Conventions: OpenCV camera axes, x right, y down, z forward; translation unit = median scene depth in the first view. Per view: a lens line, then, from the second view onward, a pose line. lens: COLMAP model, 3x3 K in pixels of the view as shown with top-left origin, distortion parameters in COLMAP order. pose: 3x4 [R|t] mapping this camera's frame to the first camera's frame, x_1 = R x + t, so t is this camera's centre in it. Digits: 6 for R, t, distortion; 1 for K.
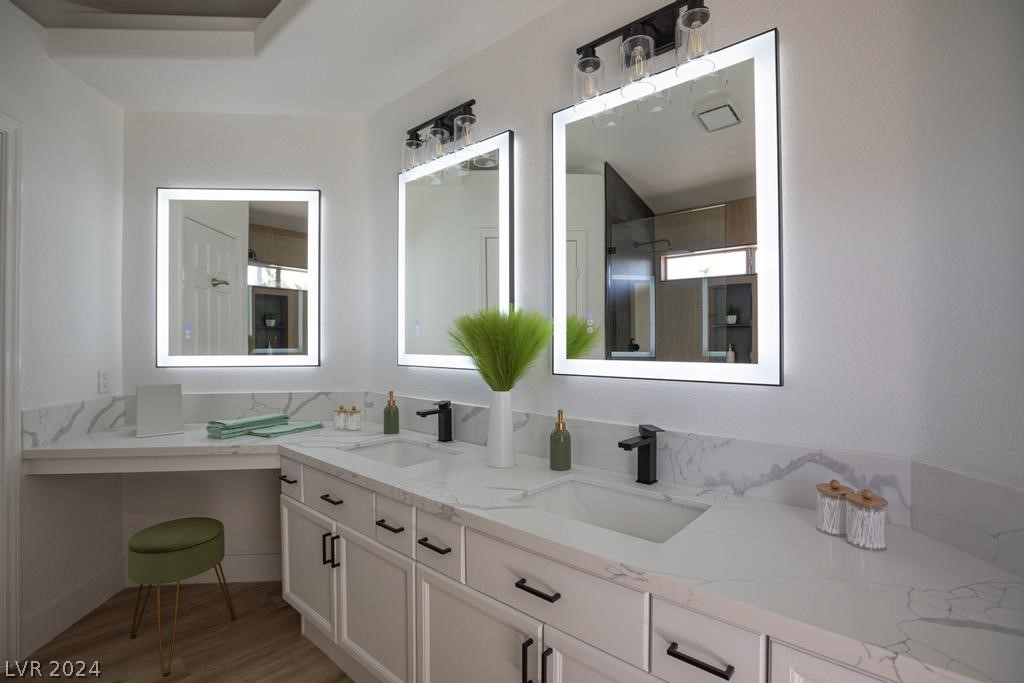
lens RADIAL K [[501.7, 0, 509.6], [0, 501.7, 338.2], [0, 0, 1]] dist [-0.013667, 0.002743]
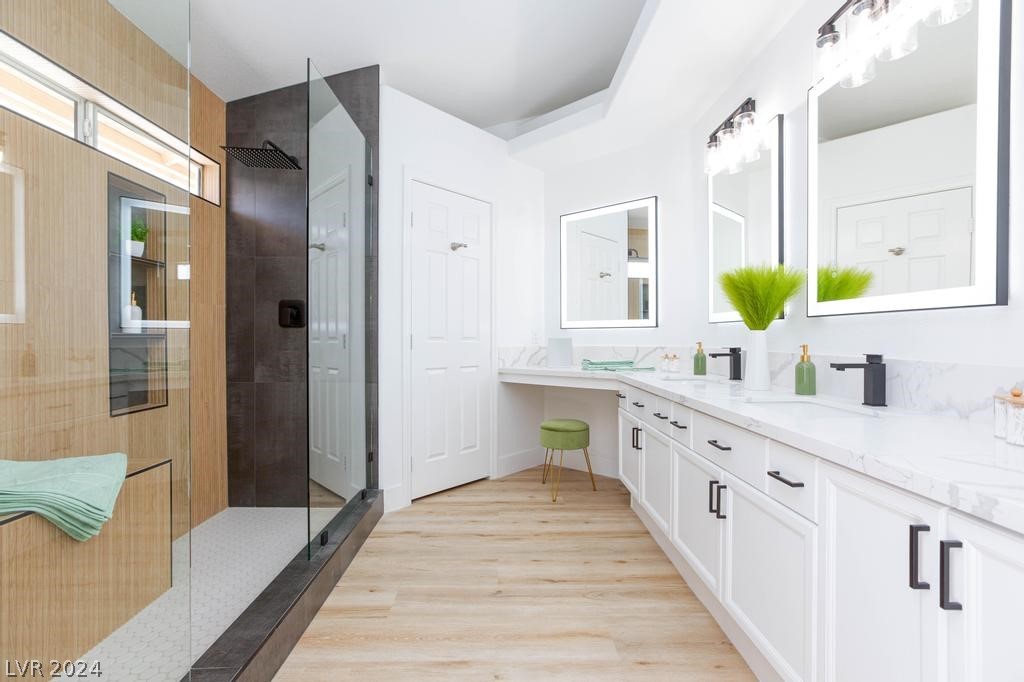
lens RADIAL K [[467.0, 0, 510.0], [0, 467.0, 339.8], [0, 0, 1]] dist [-0.022838, 0.008246]
pose [[0.694131, 0.009175, -0.719790, 0.384929], [0.002820, 0.999876, 0.015465, 0.108102], [0.719843, -0.012765, 0.694020, -0.238738]]
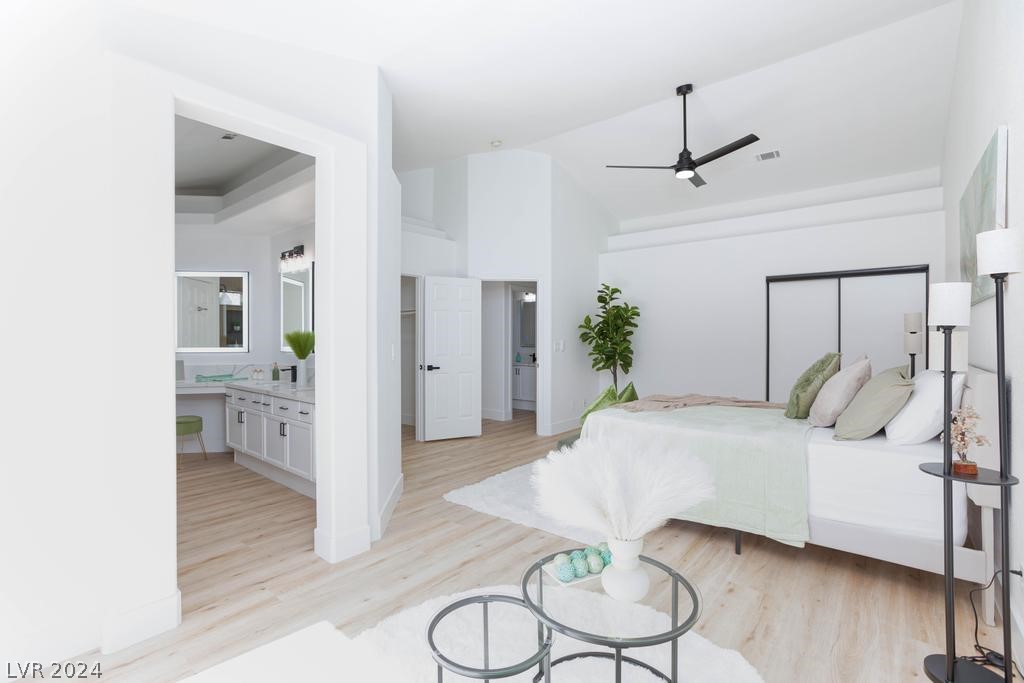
lens RADIAL K [[467.0, 0, 506.8], [0, 467.0, 337.4], [0, 0, 1]] dist [-0.022838, 0.008246]
pose [[0.999023, 0.002386, 0.044137, 1.013074], [-0.002742, 0.999964, 0.008004, -0.042346], [-0.044116, -0.008118, 0.998993, -1.648972]]
